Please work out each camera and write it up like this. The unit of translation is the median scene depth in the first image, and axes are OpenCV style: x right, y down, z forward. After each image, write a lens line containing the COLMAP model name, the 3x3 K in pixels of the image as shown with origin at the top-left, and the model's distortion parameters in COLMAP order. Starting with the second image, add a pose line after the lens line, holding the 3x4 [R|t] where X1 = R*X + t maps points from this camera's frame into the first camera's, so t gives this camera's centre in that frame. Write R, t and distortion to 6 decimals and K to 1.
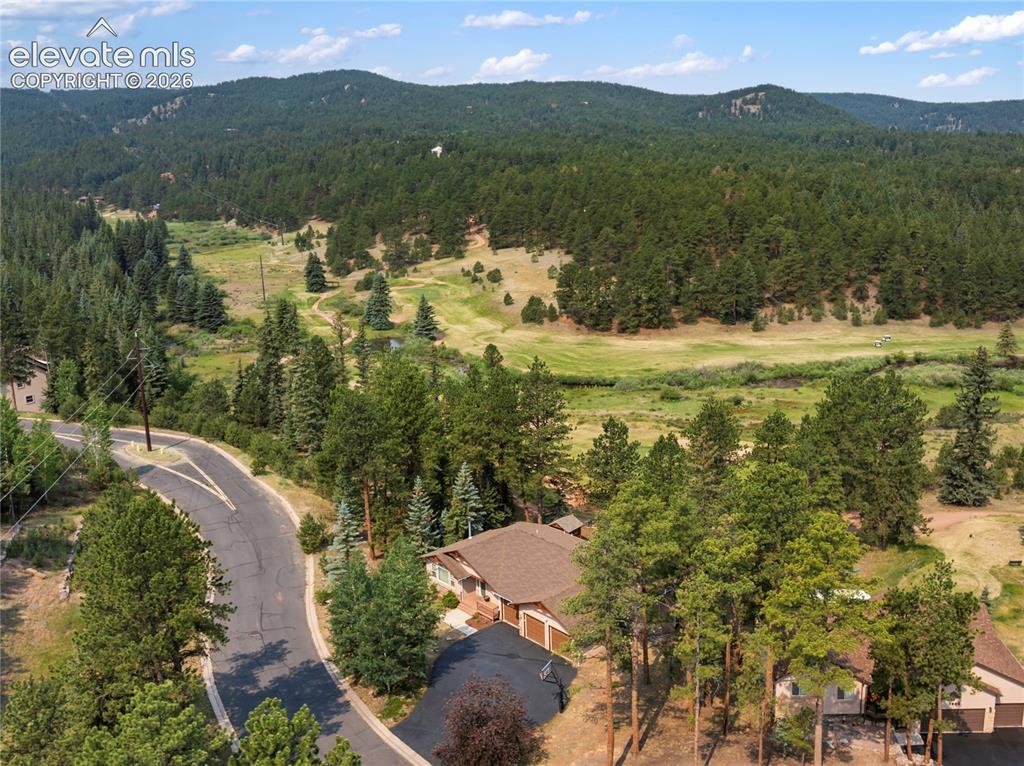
lens RADIAL K [[1070.6, 0, 511.7], [0, 1070.6, 383.2], [0, 0, 1]] dist [0.018826, -0.005750]
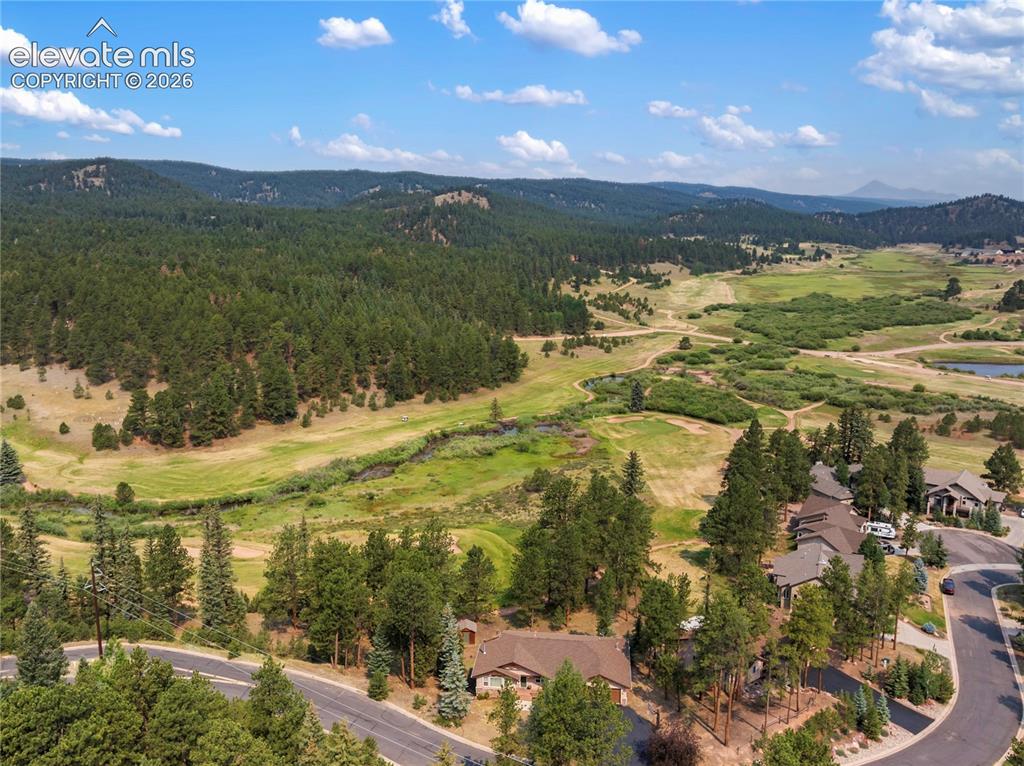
lens RADIAL K [[1070.6, 0, 511.7], [0, 1070.6, 383.2], [0, 0, 1]] dist [0.018826, -0.005750]
pose [[0.774344, -0.121383, 0.621013, -0.319274], [0.136905, 0.990320, 0.022861, -0.090749], [-0.617777, 0.067318, 0.783467, -0.070997]]
